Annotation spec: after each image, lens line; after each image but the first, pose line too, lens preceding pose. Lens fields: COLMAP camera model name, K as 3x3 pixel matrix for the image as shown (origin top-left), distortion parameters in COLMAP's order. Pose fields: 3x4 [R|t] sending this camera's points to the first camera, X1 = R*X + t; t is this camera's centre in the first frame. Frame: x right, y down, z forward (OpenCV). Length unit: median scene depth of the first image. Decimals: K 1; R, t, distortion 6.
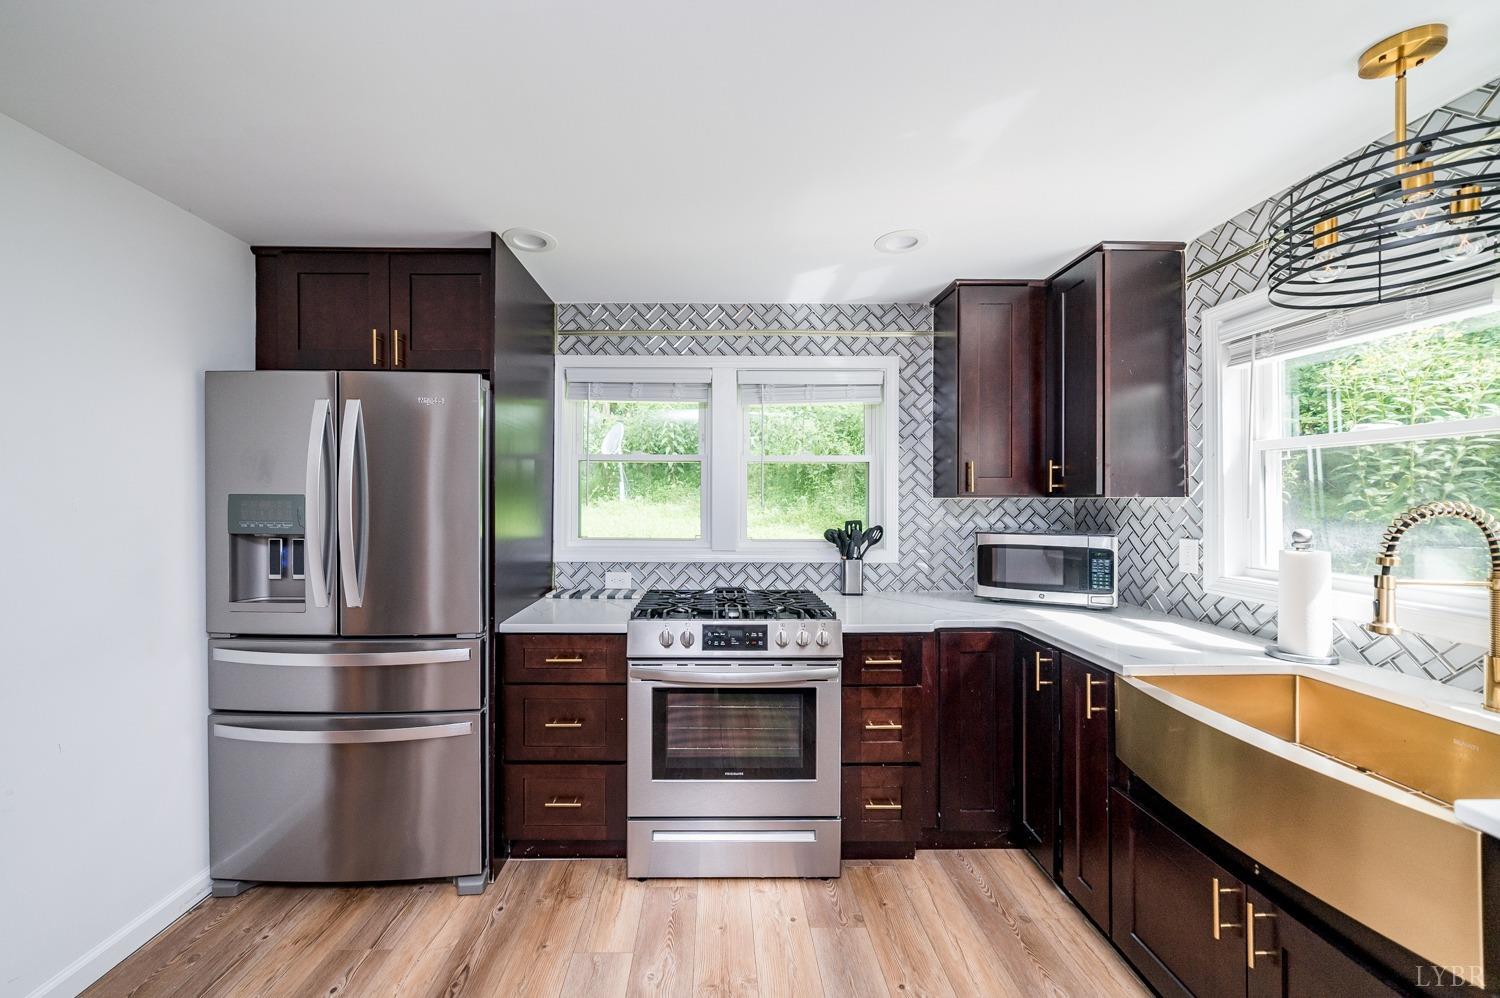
lens RADIAL K [[573.4, 0, 734.9], [0, 573.4, 505.5], [0, 0, 1]] dist [-0.000895, -0.000018]
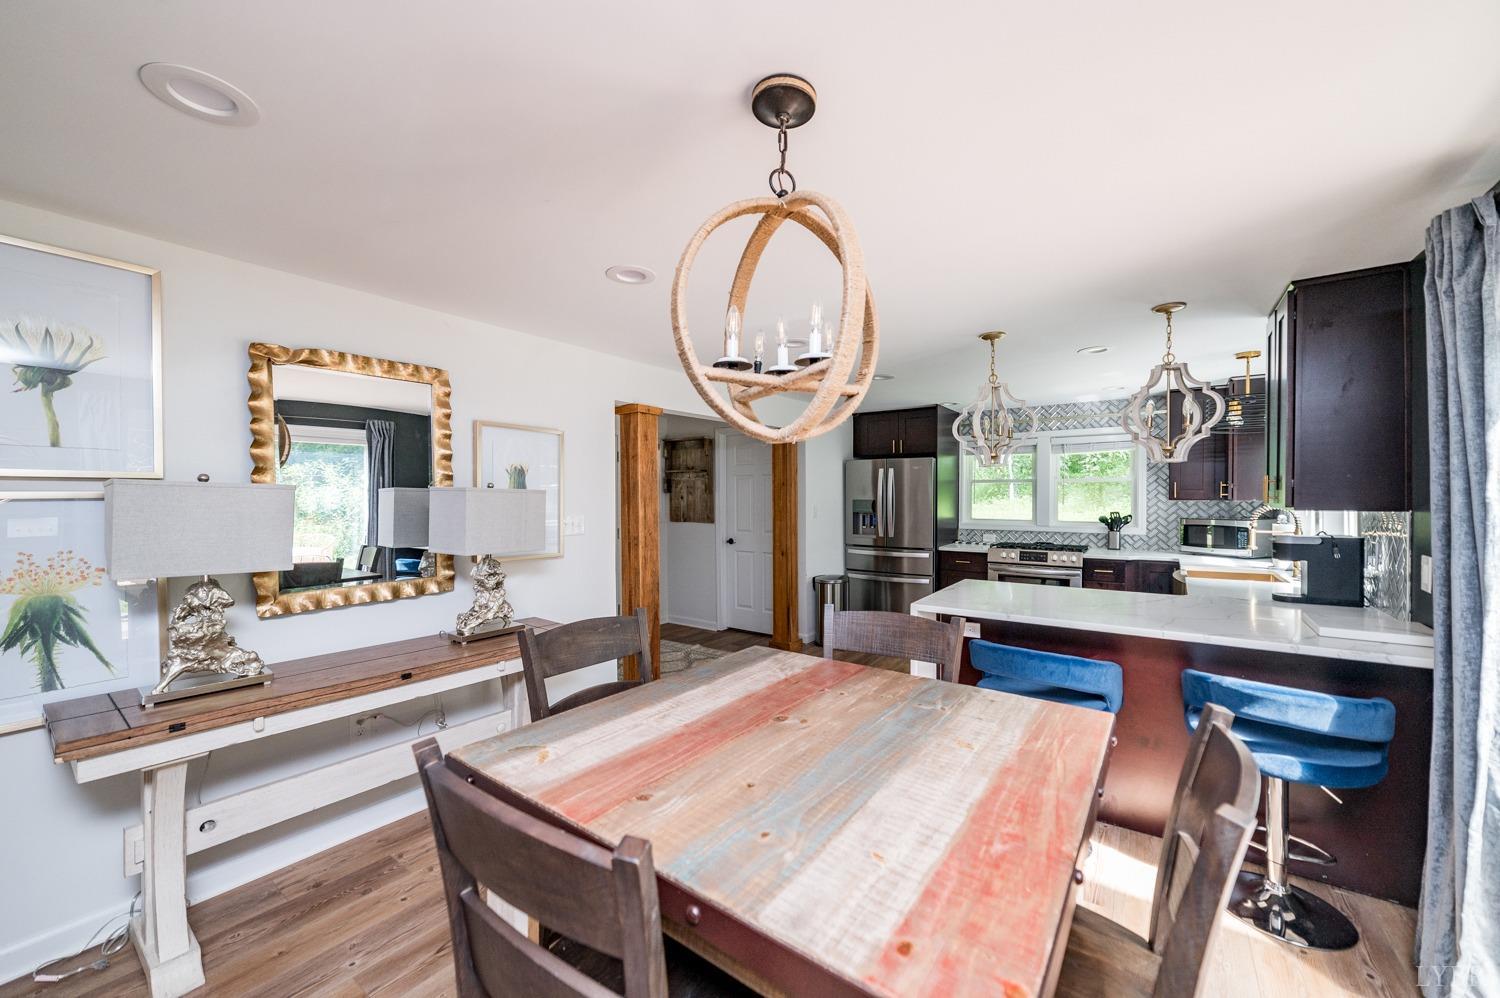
lens RADIAL K [[571.7, 0, 740.9], [0, 571.7, 506.1], [0, 0, 1]] dist [0.001293, 0.000008]
pose [[0.787273, 0.006907, -0.616566, 0.428153], [-0.001777, 0.999959, 0.008933, -0.008939], [0.616602, -0.005937, 0.787252, -1.406948]]
